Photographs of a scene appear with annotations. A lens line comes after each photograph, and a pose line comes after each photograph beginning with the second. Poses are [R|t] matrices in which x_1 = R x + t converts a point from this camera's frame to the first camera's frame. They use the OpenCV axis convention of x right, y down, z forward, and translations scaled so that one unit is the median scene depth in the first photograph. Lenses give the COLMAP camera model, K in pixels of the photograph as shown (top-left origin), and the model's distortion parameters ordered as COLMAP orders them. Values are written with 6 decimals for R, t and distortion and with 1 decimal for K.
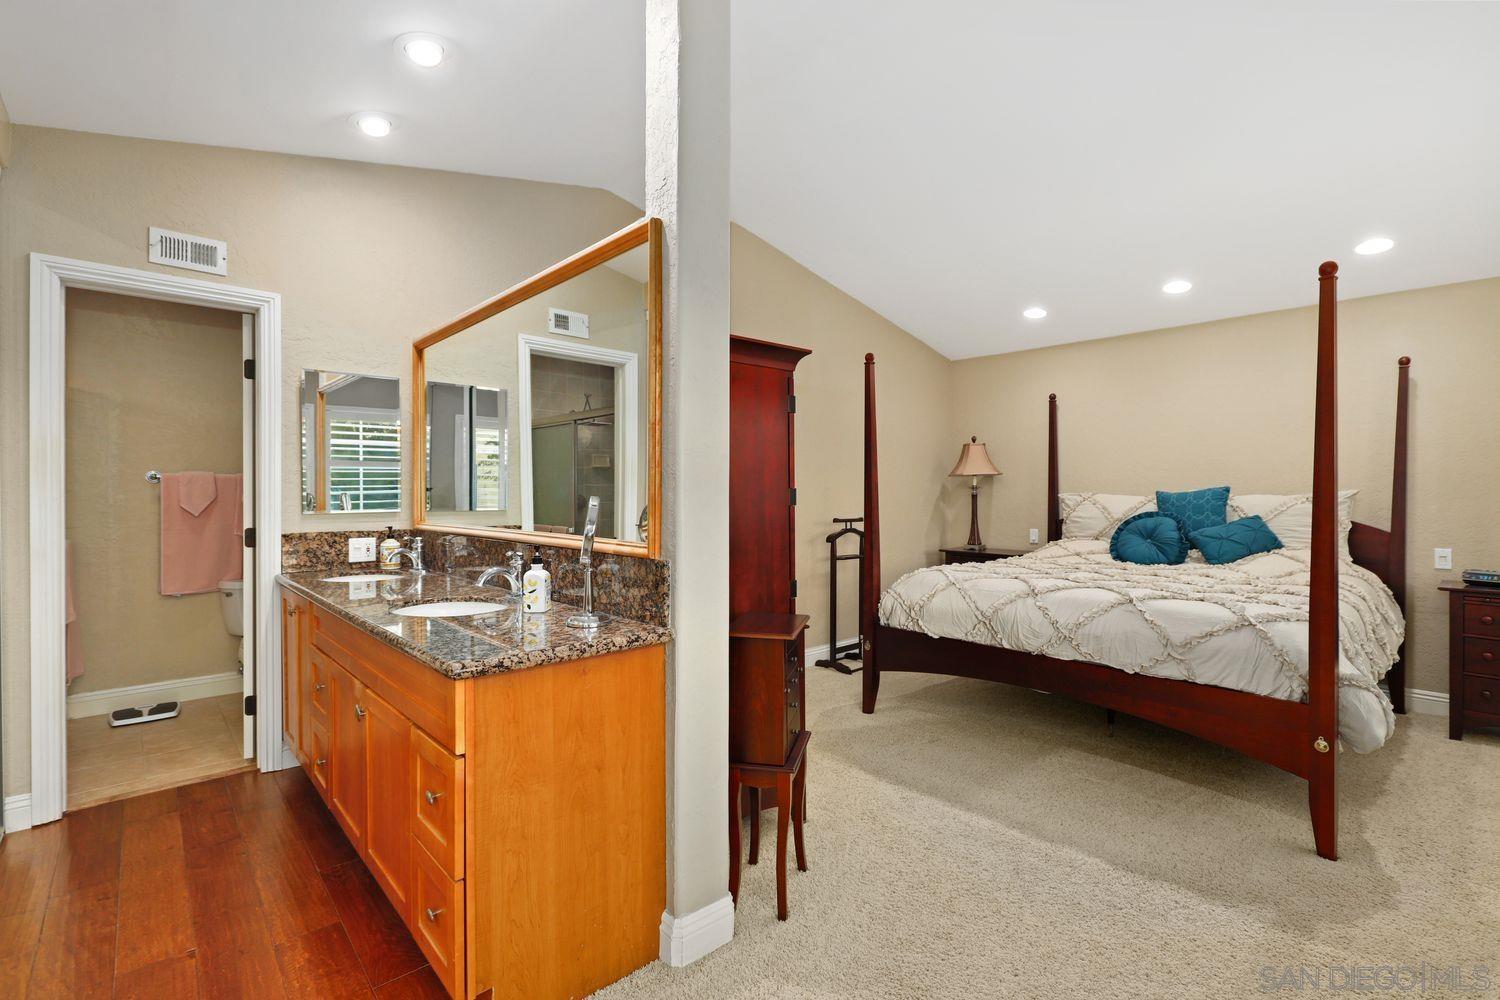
lens RADIAL K [[674.5, 0, 755.0], [0, 674.5, 498.3], [0, 0, 1]] dist [-0.003068, -0.000021]
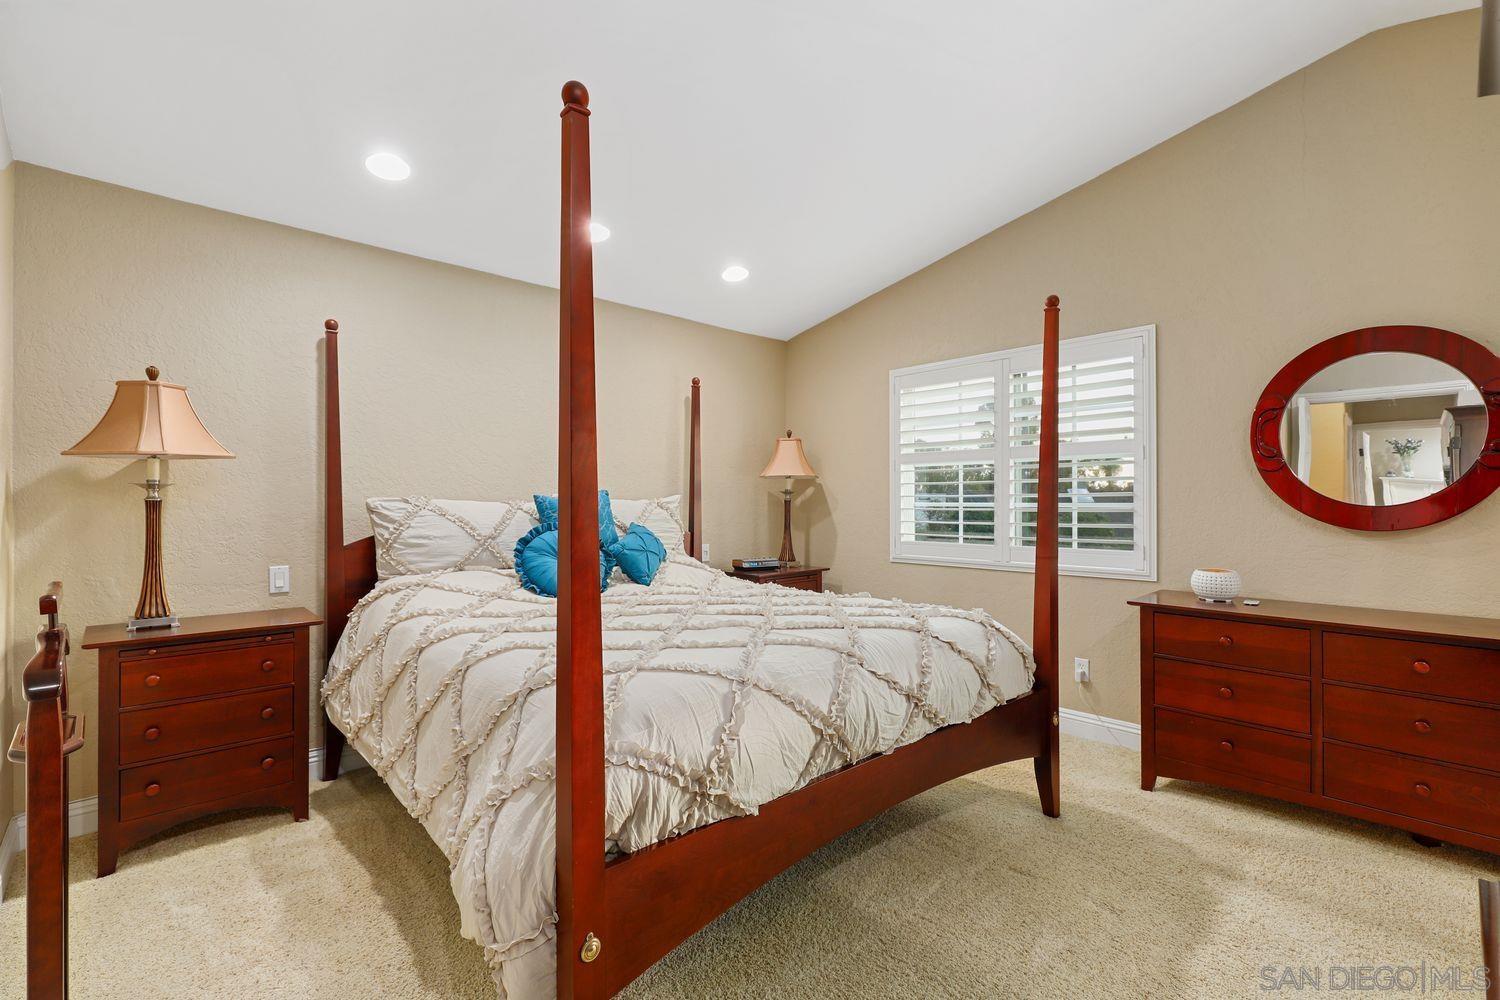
lens RADIAL K [[661.8, 0, 750.0], [0, 661.8, 500.0], [0, 0, 1]] dist [0.014574, 0.000001]
pose [[-0.021948, 0.003554, 0.999753, -0.139101], [0.008473, 0.999958, -0.003369, -0.001843], [-0.999723, 0.008397, -0.021978, 0.777931]]
